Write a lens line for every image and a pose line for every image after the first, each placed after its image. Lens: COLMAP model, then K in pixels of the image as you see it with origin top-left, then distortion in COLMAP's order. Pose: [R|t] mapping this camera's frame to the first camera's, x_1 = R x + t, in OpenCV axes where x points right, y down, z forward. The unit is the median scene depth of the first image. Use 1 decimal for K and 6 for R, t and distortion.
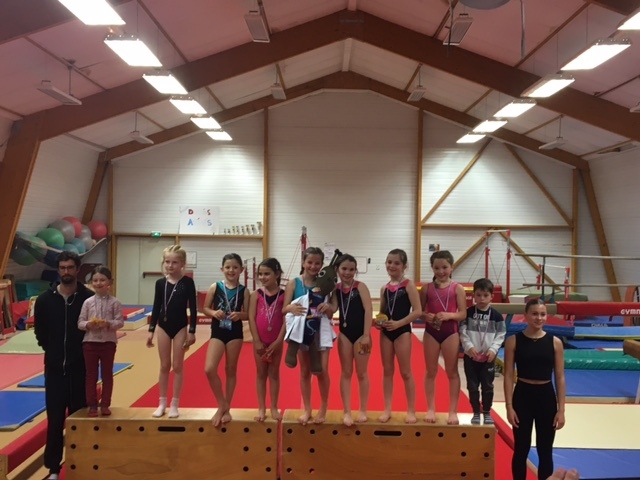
lens RADIAL K [[789.7, 0, 320.0], [0, 789.7, 240.0], [0, 0, 1]] dist [0.090776, -0.214964]
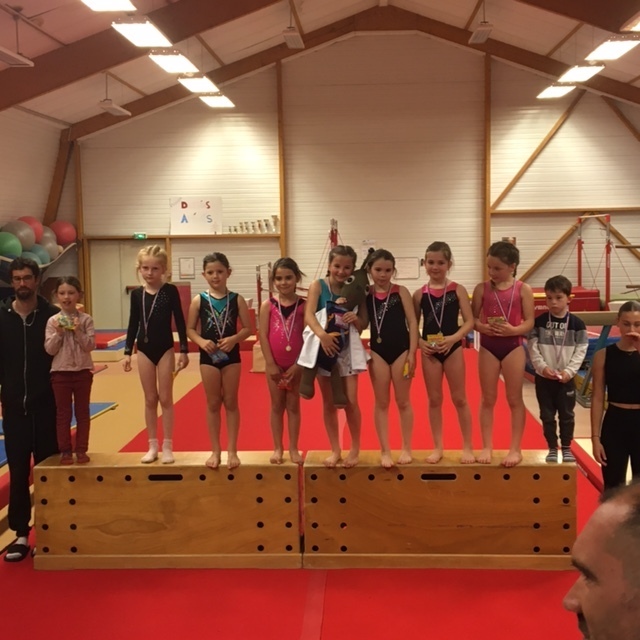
lens RADIAL K [[1054.7, 0, 320.0], [0, 1054.7, 320.0], [0, 0, 1]] dist [0.063944, -0.023212]
pose [[0.998724, -0.029714, -0.040834, 0.005890], [0.032757, 0.996570, 0.075998, 0.002072], [0.038435, -0.077239, 0.996271, -0.013491]]
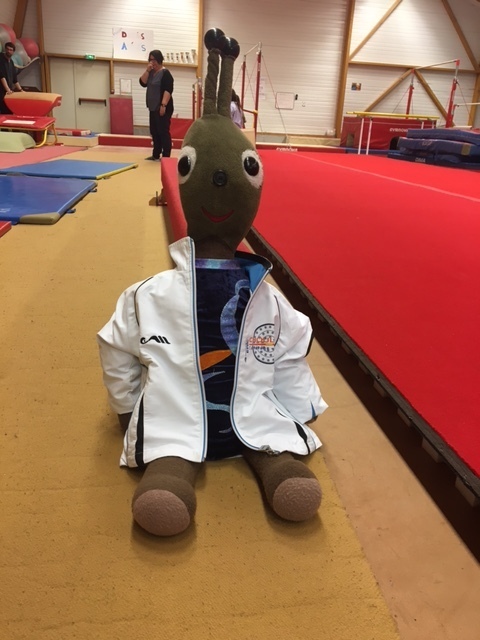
lens RADIAL K [[519.4, 0, 240.0], [0, 519.4, 320.0], [0, 0, 1]] dist [0.072068, -0.113790]
pose [[0.989039, -0.013007, 0.147081, -0.166420], [-0.038879, 0.938021, 0.344390, 0.092593], [-0.142445, -0.346333, 0.927234, 0.339064]]
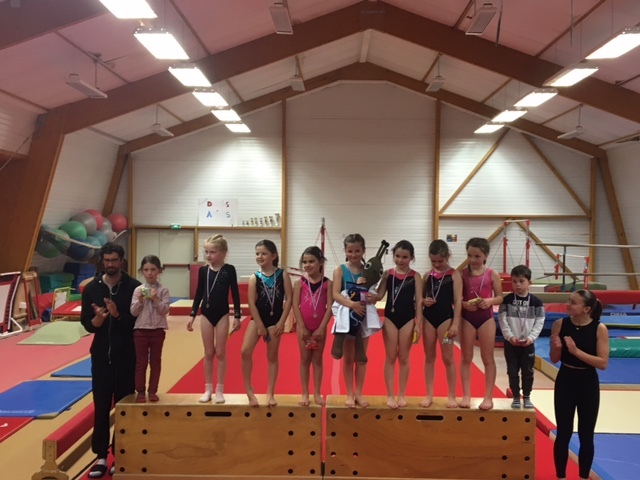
lens RADIAL K [[789.7, 0, 320.0], [0, 789.7, 240.0], [0, 0, 1]] dist [0.090776, -0.214964]
pose [[0.999920, -0.006238, -0.011020, -0.016285], [0.006348, 0.999931, 0.009893, 0.001683], [0.010957, -0.009962, 0.999890, -0.006857]]
